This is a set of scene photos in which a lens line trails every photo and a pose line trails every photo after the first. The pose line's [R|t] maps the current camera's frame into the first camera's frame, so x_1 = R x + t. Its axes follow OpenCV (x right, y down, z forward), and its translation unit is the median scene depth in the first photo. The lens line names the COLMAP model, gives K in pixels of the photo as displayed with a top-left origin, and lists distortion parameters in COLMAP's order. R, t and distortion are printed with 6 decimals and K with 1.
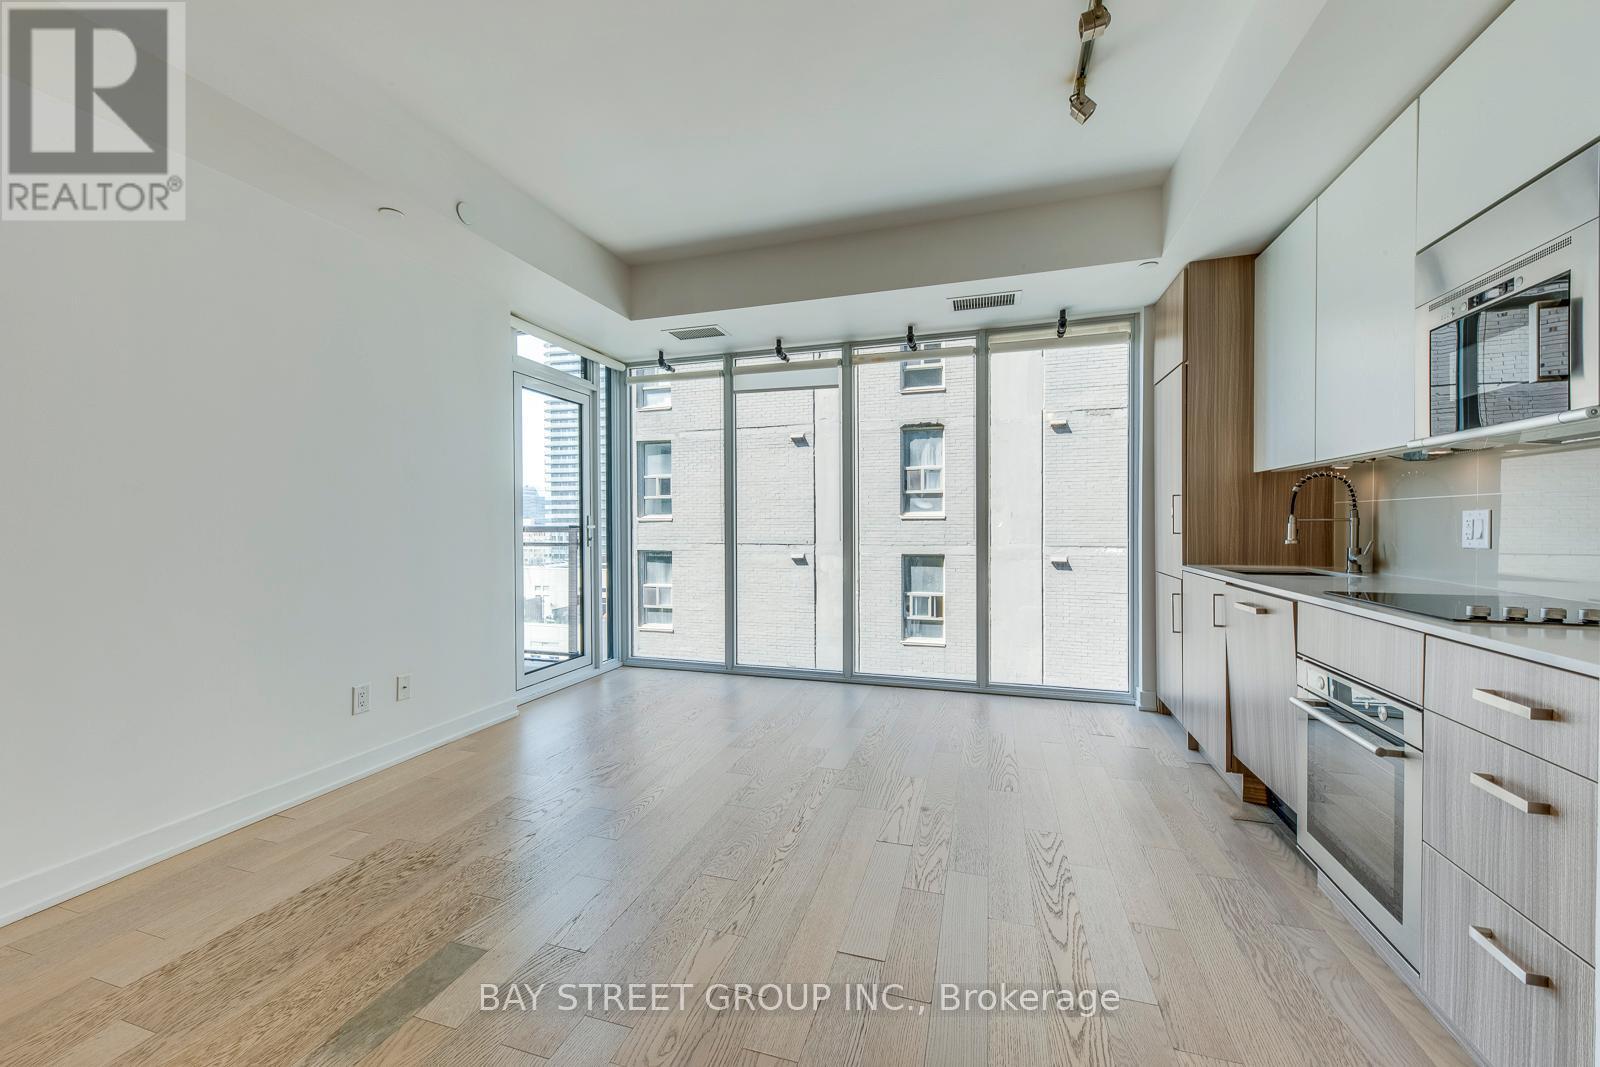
lens RADIAL K [[626.0, 0, 787.5], [0, 626.0, 528.0], [0, 0, 1]] dist [0.017032, -0.007734]
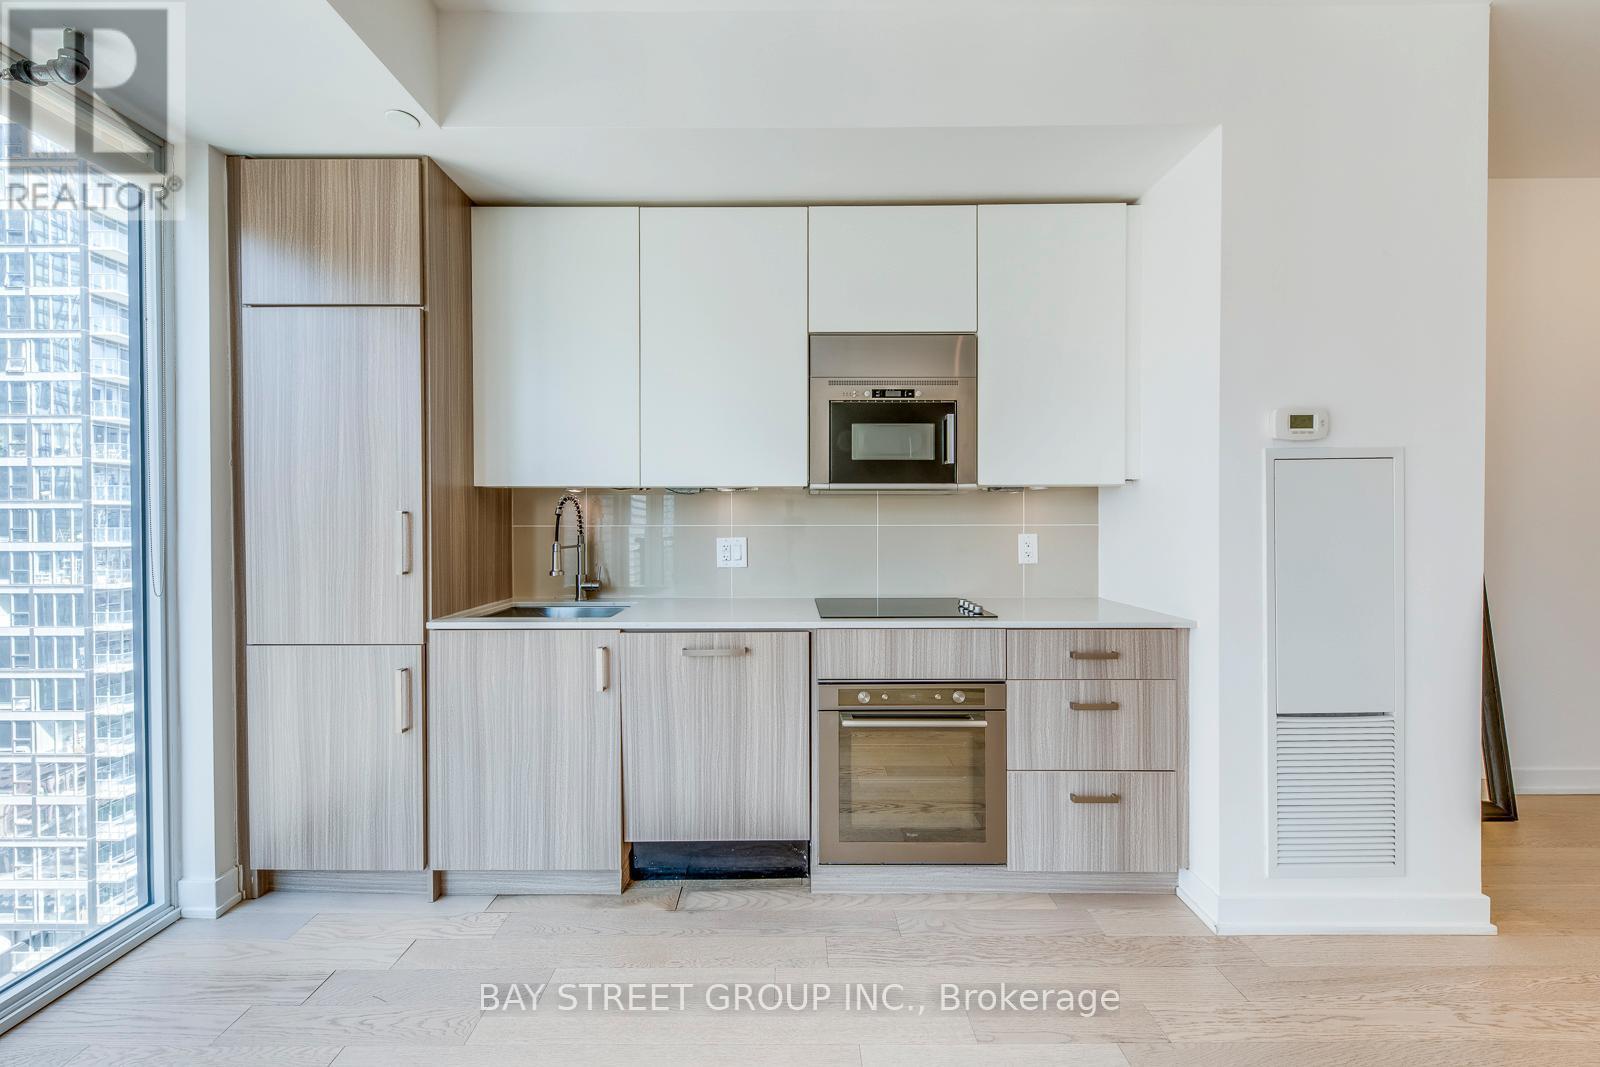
lens RADIAL K [[626.0, 0, 787.5], [0, 626.0, 528.0], [0, 0, 1]] dist [0.017032, -0.007734]
pose [[-0.305158, -0.005913, 0.952283, -0.122411], [0.012763, 0.999866, 0.010299, -0.049238], [-0.952216, 0.015297, -0.305041, 1.064047]]
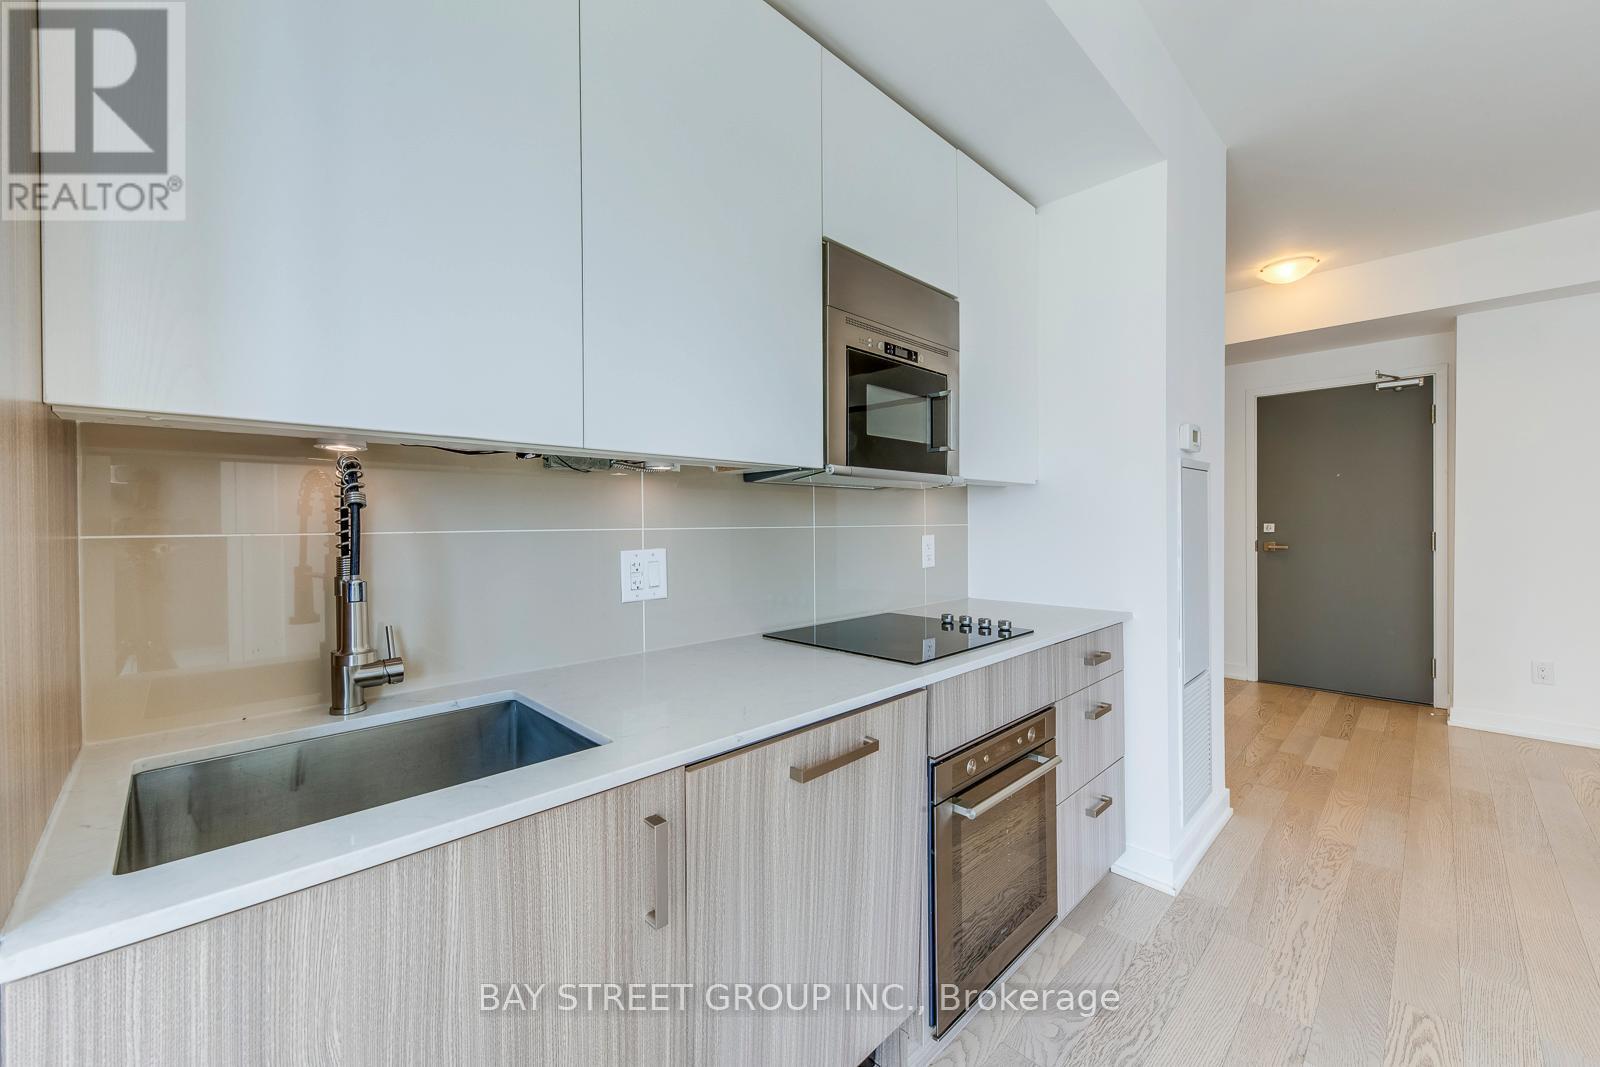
lens RADIAL K [[626.0, 0, 787.5], [0, 626.0, 528.0], [0, 0, 1]] dist [0.017032, -0.007734]
pose [[-0.882303, 0.005917, 0.470644, 0.491089], [0.014456, 0.999790, 0.014530, -0.051811], [-0.470459, 0.019624, -0.882203, 1.311434]]
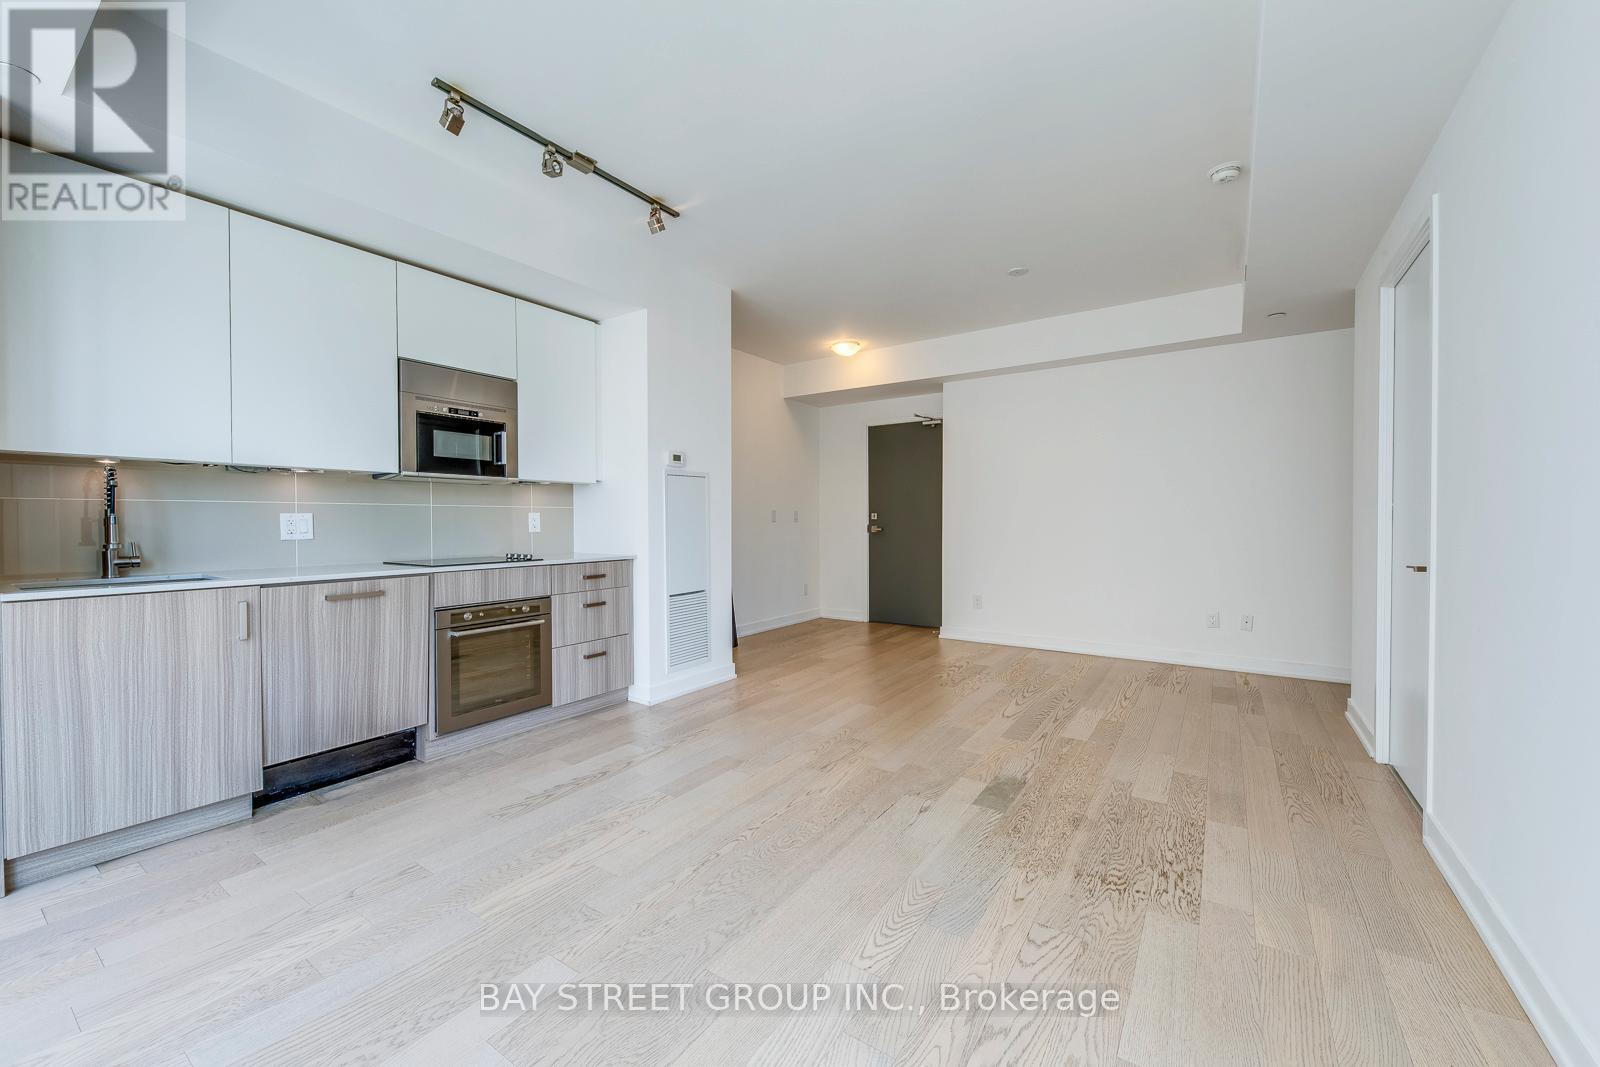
lens RADIAL K [[626.0, 0, 787.5], [0, 626.0, 528.0], [0, 0, 1]] dist [0.017032, -0.007734]
pose [[-0.956808, 0.002769, 0.290706, -0.329979], [0.009105, 0.999749, 0.020447, -0.011799], [-0.290577, 0.022211, -0.956594, 1.706366]]
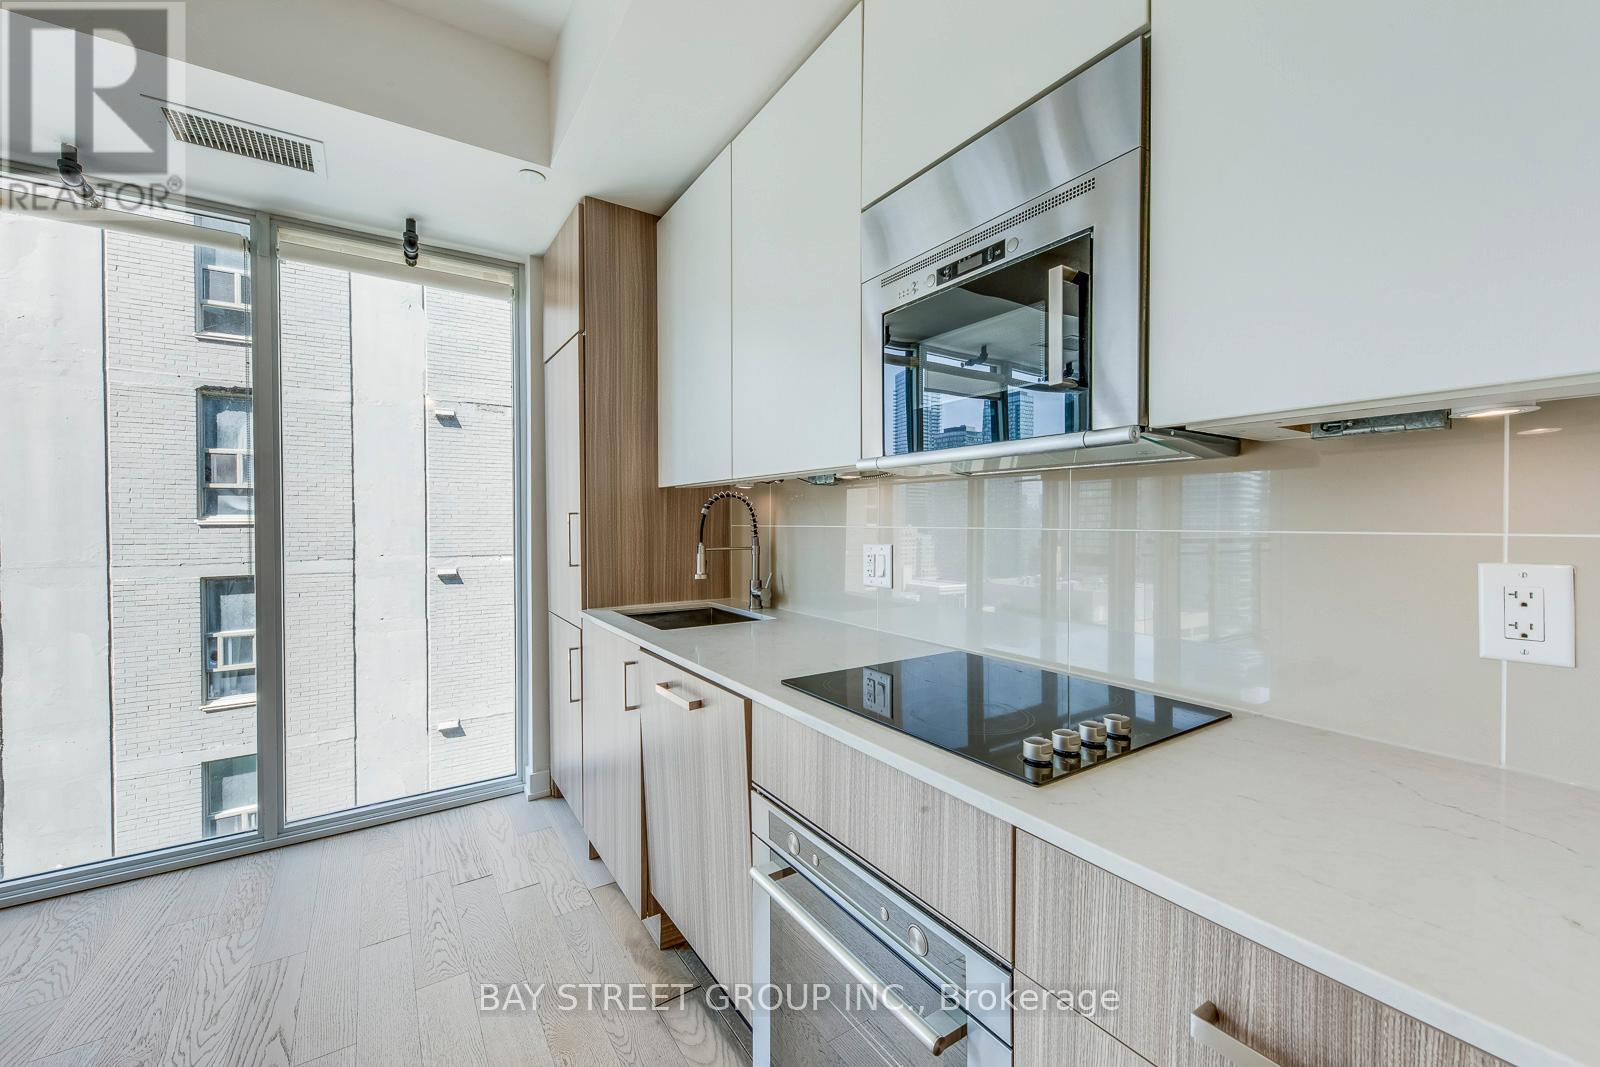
lens RADIAL K [[626.0, 0, 787.5], [0, 626.0, 528.0], [0, 0, 1]] dist [0.017032, -0.007734]
pose [[0.628185, -0.007225, 0.778031, 0.268231], [0.007554, 0.999966, 0.003188, -0.046032], [-0.778028, 0.003875, 0.628218, 0.451041]]
